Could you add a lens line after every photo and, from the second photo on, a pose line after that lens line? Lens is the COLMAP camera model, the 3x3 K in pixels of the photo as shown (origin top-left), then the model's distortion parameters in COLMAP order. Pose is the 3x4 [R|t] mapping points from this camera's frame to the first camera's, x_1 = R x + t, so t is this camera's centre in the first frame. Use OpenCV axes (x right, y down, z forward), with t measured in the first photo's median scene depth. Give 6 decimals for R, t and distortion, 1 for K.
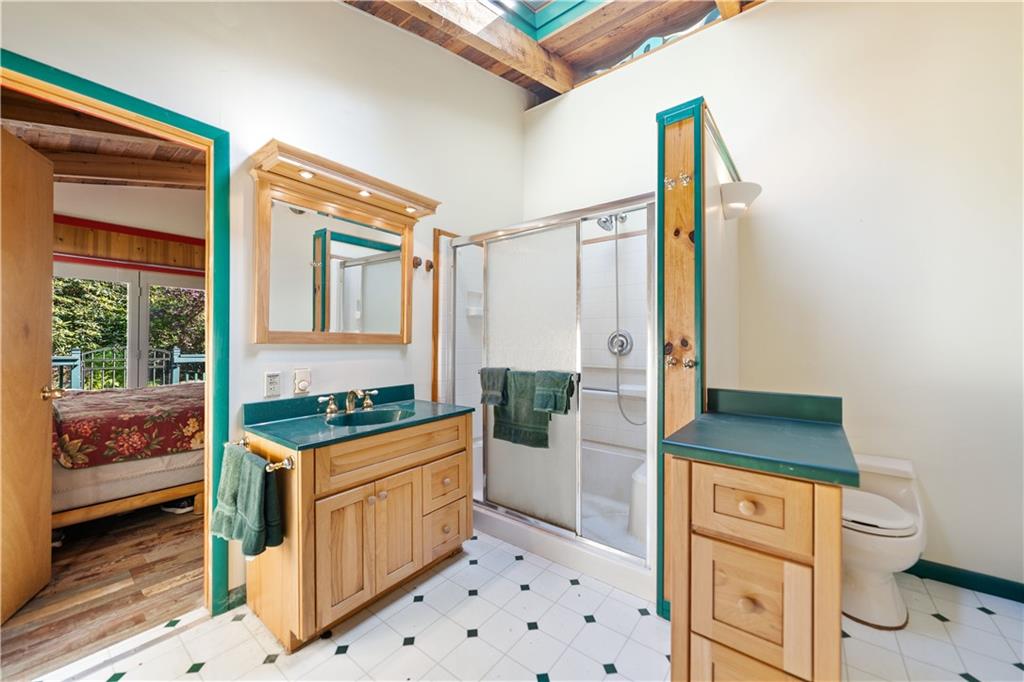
lens RADIAL K [[380.5, 0, 513.0], [0, 380.5, 339.7], [0, 0, 1]] dist [-0.000365, -0.000124]
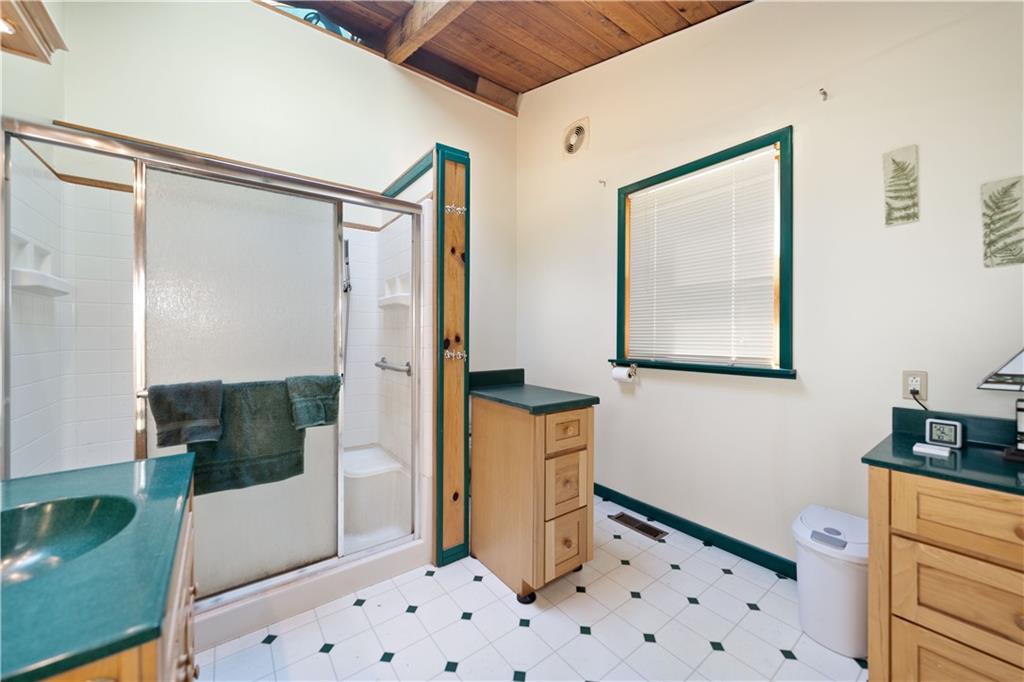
lens RADIAL K [[380.5, 0, 512.7], [0, 380.5, 336.5], [0, 0, 1]] dist [-0.000365, -0.000124]
pose [[0.256158, -0.011197, 0.966570, -0.739142], [-0.005549, 0.999899, 0.013053, -0.016695], [-0.966619, -0.008707, 0.256070, 0.496927]]
